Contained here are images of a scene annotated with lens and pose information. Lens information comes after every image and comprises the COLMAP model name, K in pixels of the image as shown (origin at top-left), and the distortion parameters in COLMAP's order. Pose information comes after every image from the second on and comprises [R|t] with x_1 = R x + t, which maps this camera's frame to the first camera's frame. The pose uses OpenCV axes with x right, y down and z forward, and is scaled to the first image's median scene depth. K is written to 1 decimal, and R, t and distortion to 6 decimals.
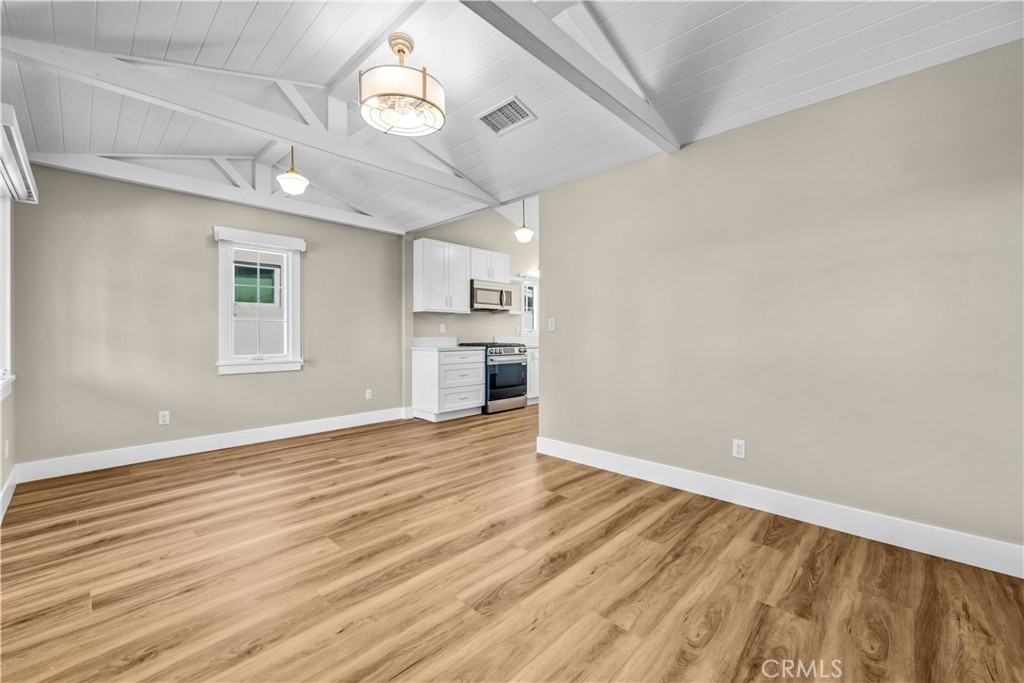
lens RADIAL K [[420.2, 0, 510.4], [0, 420.2, 340.3], [0, 0, 1]] dist [-0.004267, -0.000531]
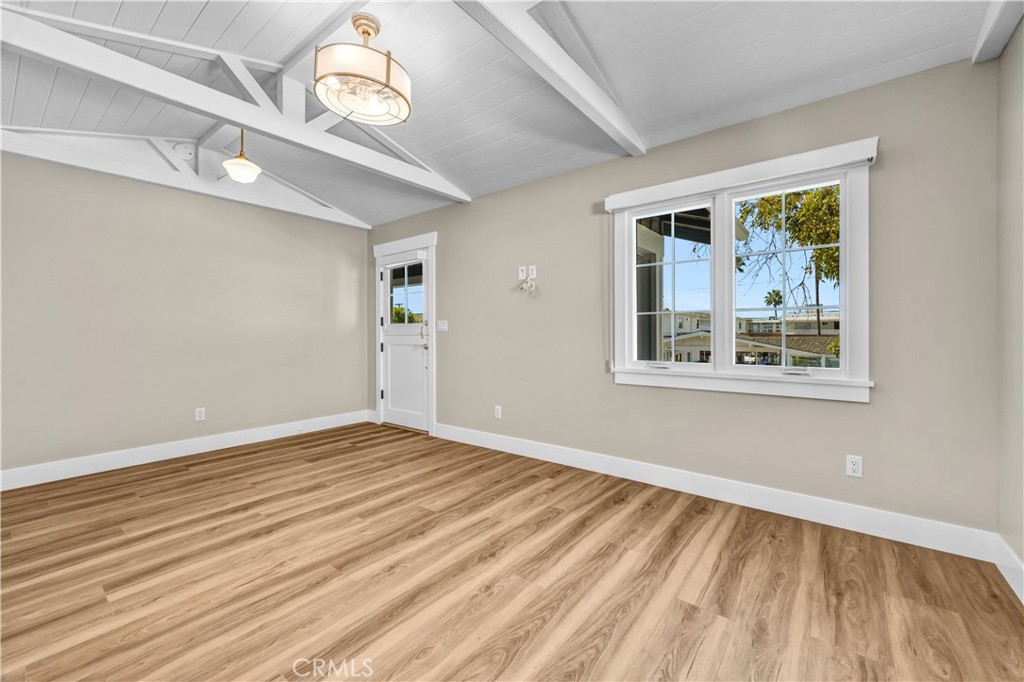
lens RADIAL K [[420.2, 0, 515.5], [0, 420.2, 336.0], [0, 0, 1]] dist [-0.004267, -0.000531]
pose [[-0.996524, 0.005638, -0.083114, -0.535514], [0.003973, 0.999788, 0.020181, -0.020568], [0.083210, 0.019780, -0.996336, 2.038088]]
